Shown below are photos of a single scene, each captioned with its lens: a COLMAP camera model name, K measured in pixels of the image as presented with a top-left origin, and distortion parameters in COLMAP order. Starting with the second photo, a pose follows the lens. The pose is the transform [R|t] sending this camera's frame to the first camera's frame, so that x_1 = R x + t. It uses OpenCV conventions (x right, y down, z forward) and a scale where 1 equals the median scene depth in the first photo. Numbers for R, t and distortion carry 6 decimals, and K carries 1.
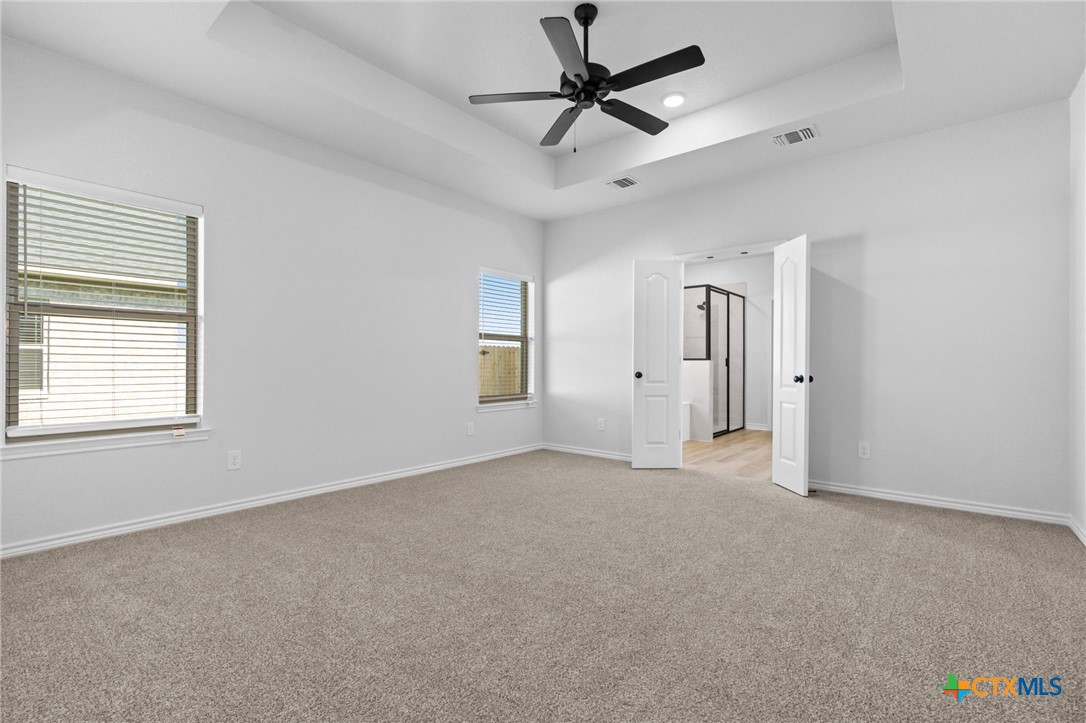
lens RADIAL K [[486.3, 0, 545.5], [0, 486.3, 361.0], [0, 0, 1]] dist [-0.001312, -0.000212]
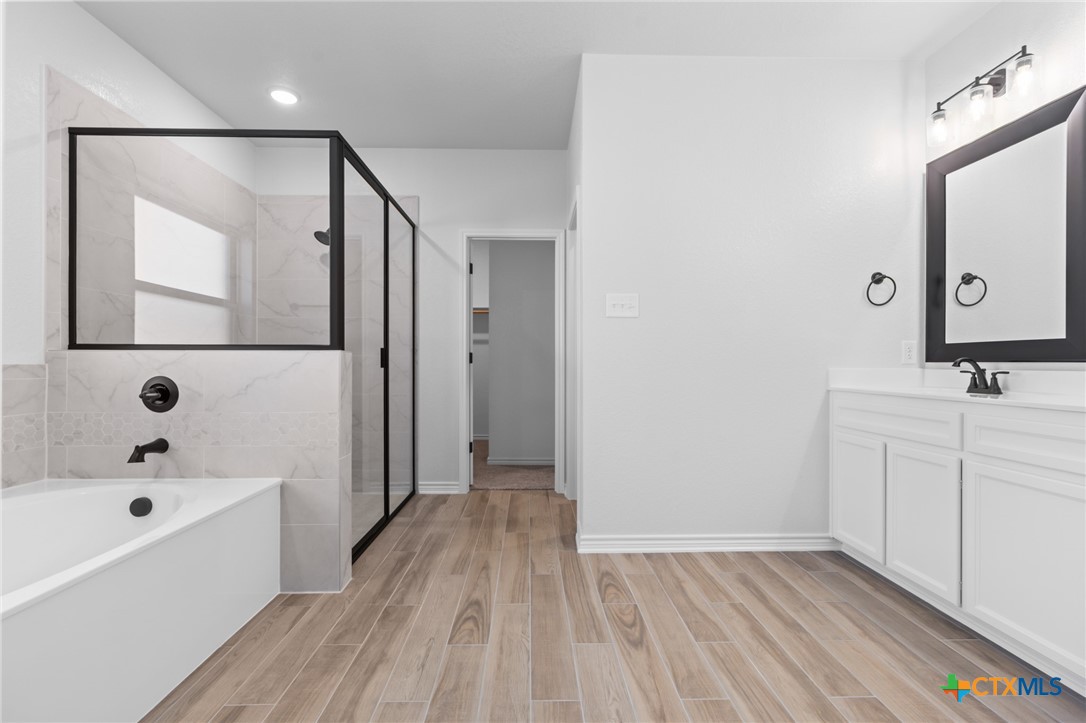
lens RADIAL K [[486.3, 0, 545.5], [0, 486.3, 361.0], [0, 0, 1]] dist [-0.001312, -0.000212]
pose [[0.753718, -0.000954, 0.657197, 0.187096], [-0.001028, 0.999996, 0.002631, 0.003826], [-0.657197, -0.002659, 0.753714, 0.548510]]
